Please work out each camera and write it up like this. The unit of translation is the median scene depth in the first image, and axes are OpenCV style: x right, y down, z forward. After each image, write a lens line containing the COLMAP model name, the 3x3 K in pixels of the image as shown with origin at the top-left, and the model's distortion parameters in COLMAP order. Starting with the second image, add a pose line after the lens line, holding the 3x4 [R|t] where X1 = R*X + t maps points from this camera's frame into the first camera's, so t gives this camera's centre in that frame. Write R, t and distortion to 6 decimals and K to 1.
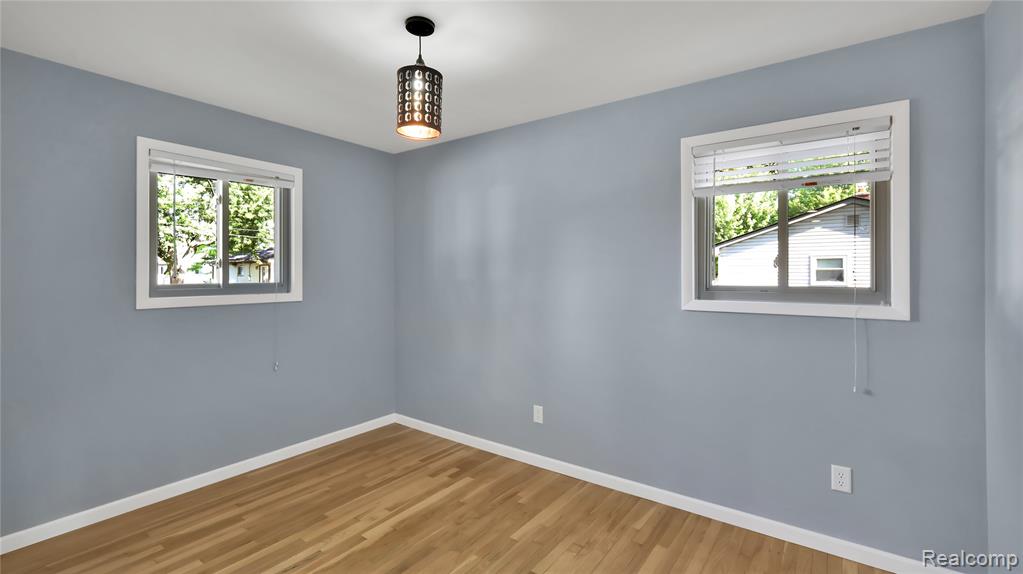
lens RADIAL K [[446.6, 0, 518.8], [0, 446.6, 269.1], [0, 0, 1]] dist [0.002424, -0.000142]
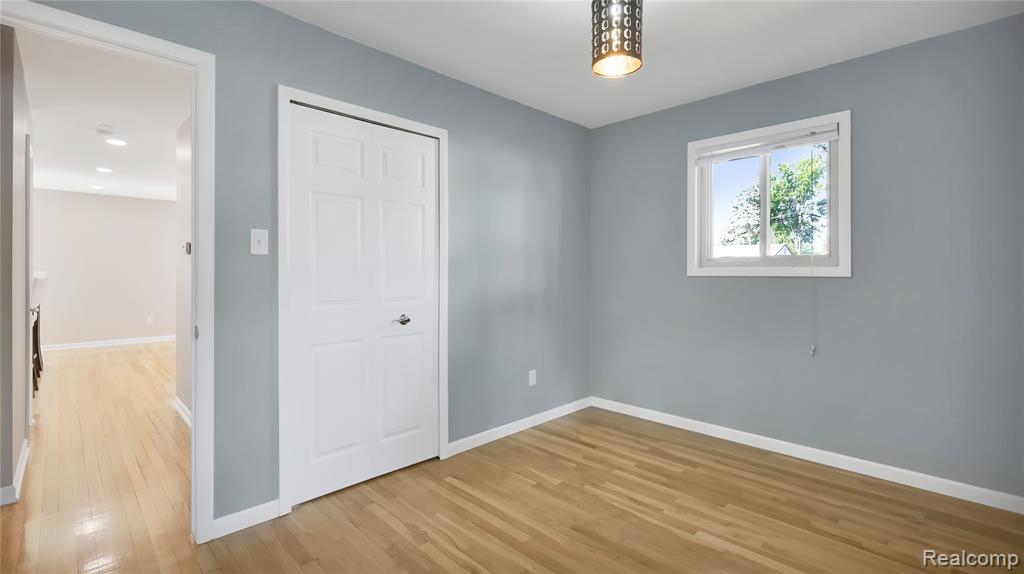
lens RADIAL K [[447.0, 0, 512.8], [0, 447.0, 281.5], [0, 0, 1]] dist [0.002424, -0.000142]
pose [[-0.159209, 0.010923, -0.987185, 0.493178], [0.001583, 0.999940, 0.010809, 0.088463], [0.987244, 0.000158, -0.159217, 0.688429]]
